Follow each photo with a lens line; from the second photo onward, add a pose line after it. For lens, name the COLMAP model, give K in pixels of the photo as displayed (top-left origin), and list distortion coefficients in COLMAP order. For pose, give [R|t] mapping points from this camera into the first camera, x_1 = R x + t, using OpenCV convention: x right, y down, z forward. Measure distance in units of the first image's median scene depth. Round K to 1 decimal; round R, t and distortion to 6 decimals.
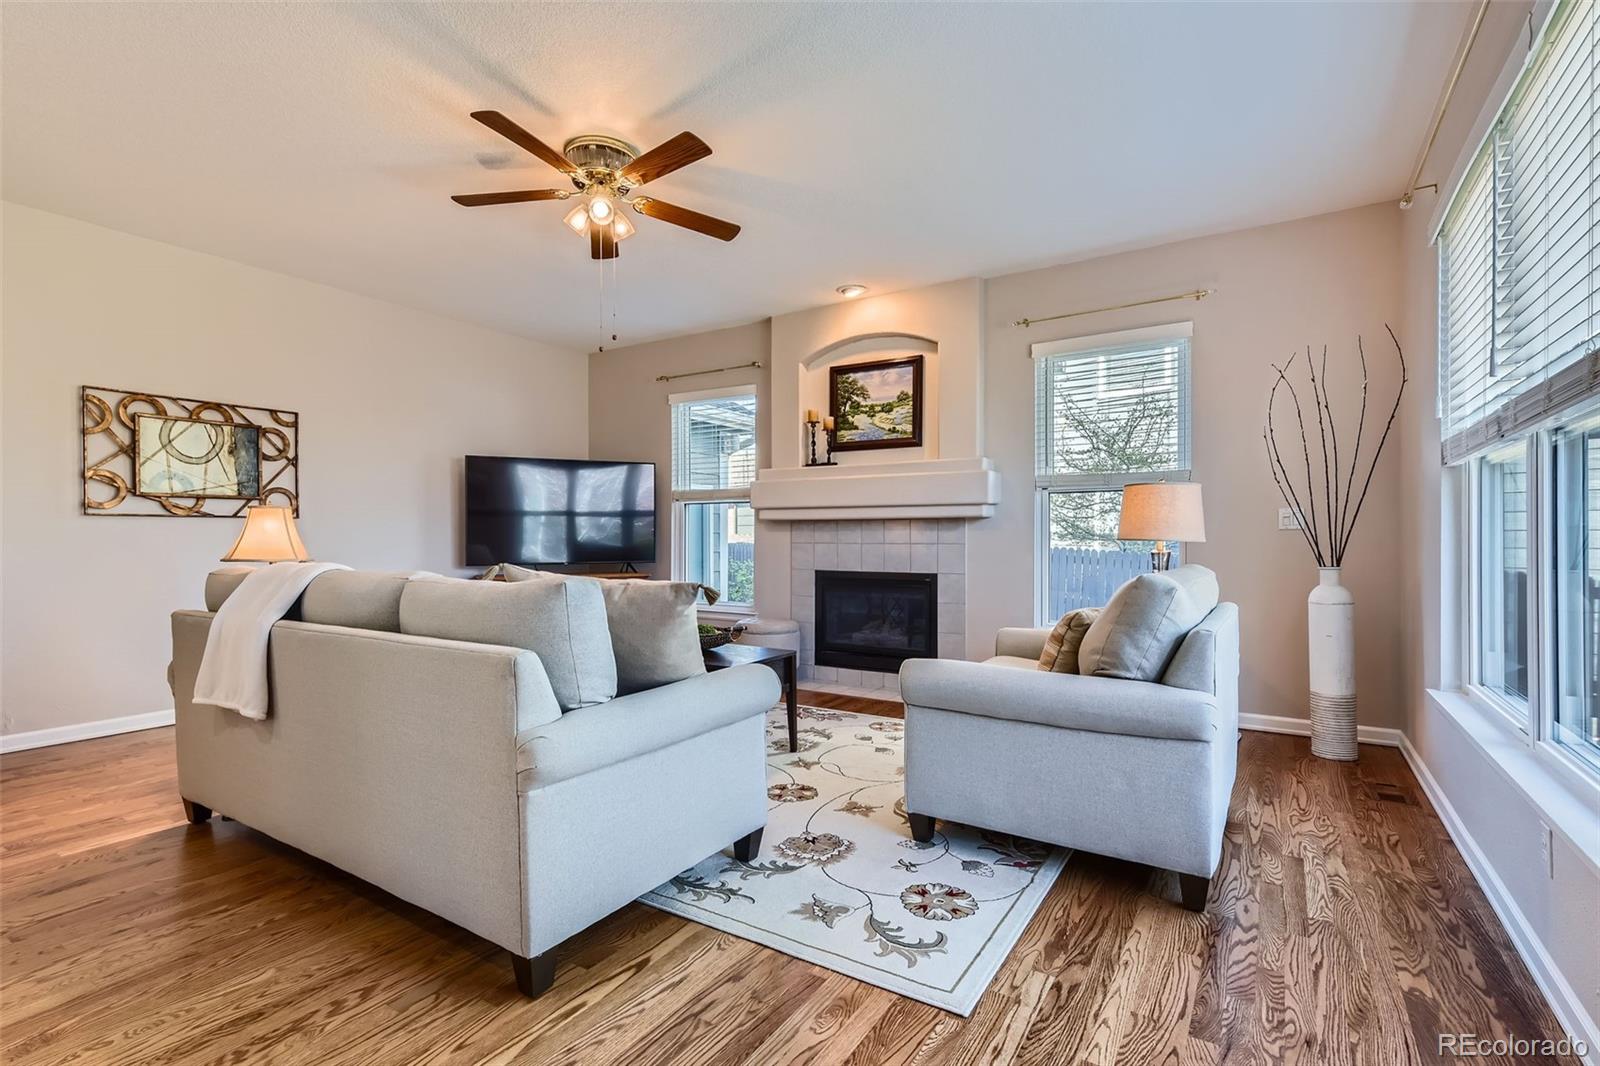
lens RADIAL K [[760.2, 0, 792.6], [0, 760.2, 539.9], [0, 0, 1]] dist [0.010906, -0.000893]
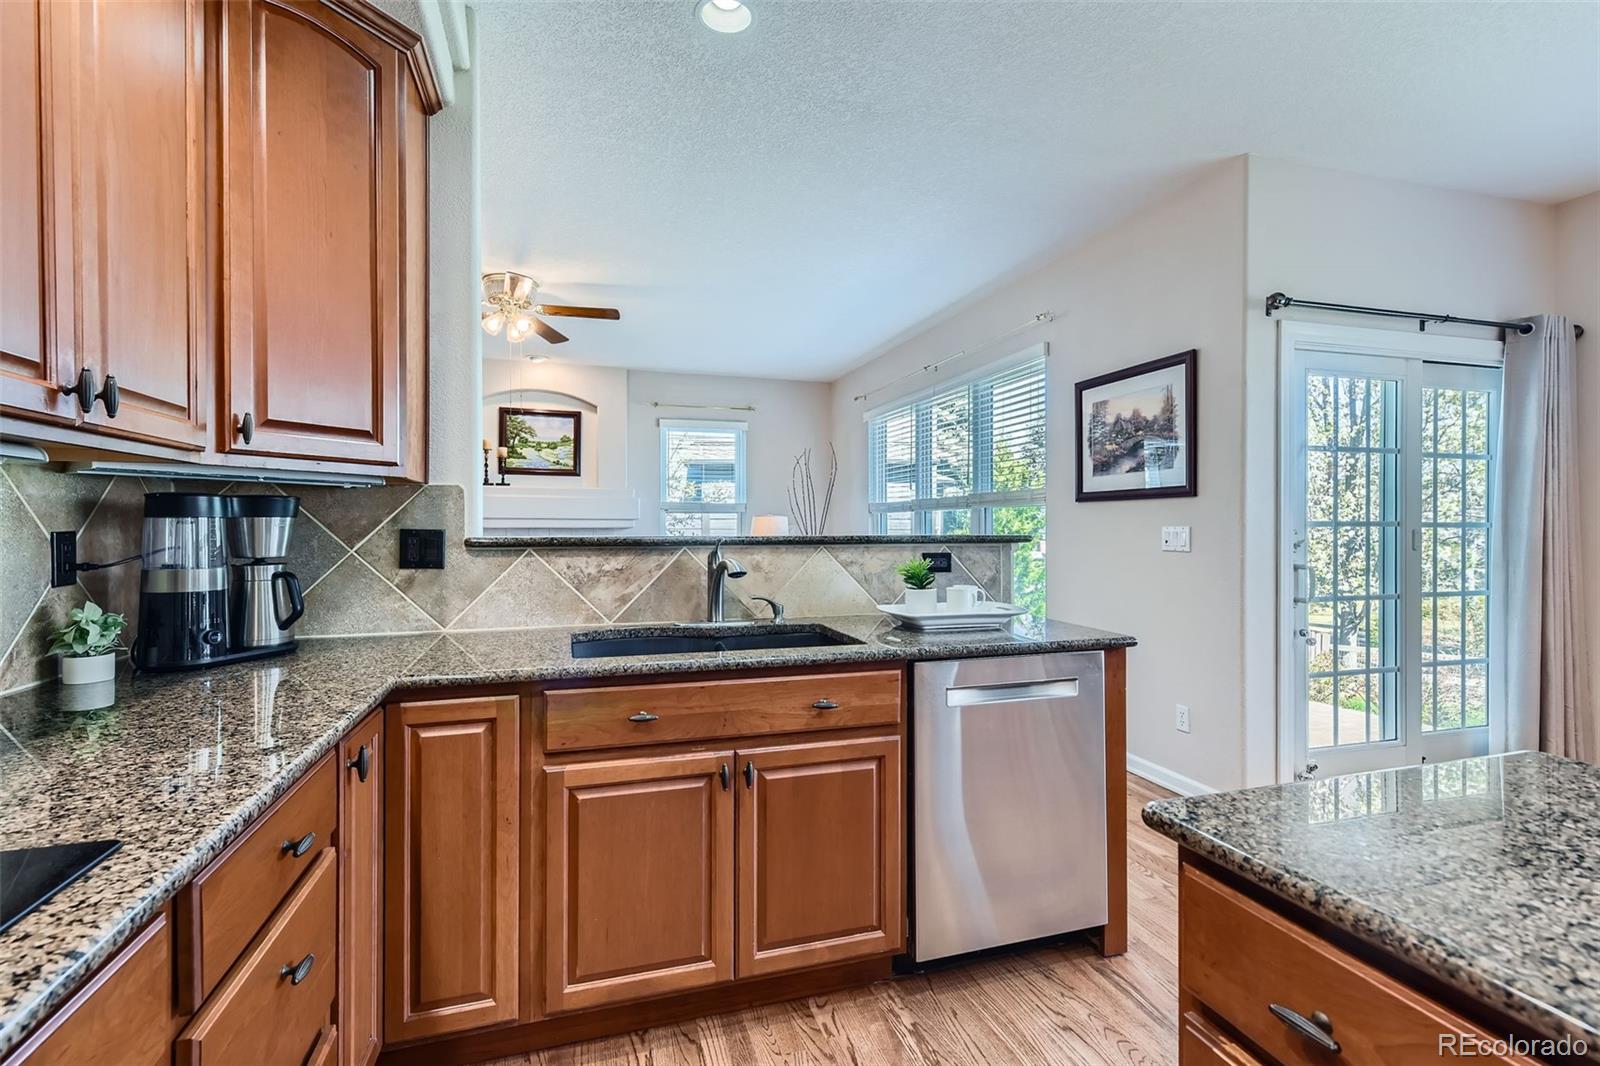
lens RADIAL K [[726.6, 0, 796.3], [0, 726.6, 525.6], [0, 0, 1]] dist [0.009242, -0.000795]
pose [[0.641604, 0.002585, 0.767031, -0.583260], [0.000078, 0.999994, -0.003435, -0.026717], [-0.767036, 0.002264, 0.641600, -0.162893]]
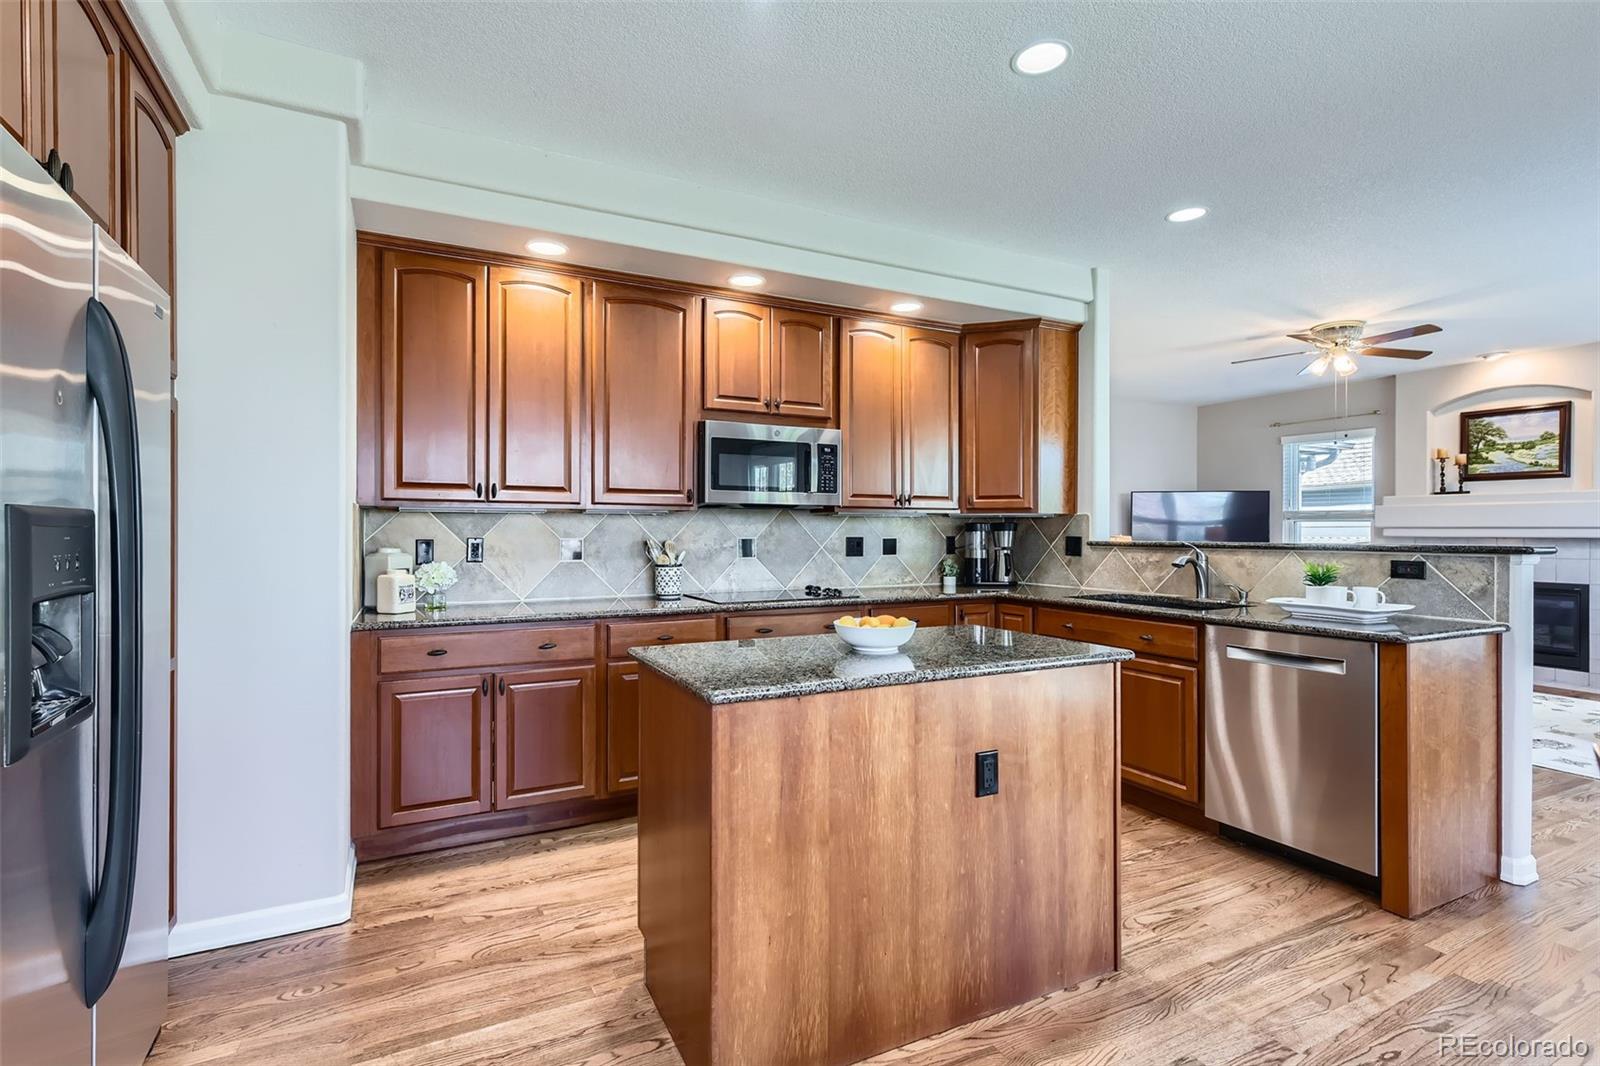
lens RADIAL K [[760.2, 0, 794.0], [0, 760.2, 528.7], [0, 0, 1]] dist [0.010906, -0.000893]
pose [[0.857100, 0.001662, -0.515147, -0.243793], [-0.005453, 0.999968, -0.005848, -0.028026], [0.515121, 0.007822, 0.857082, -0.634559]]
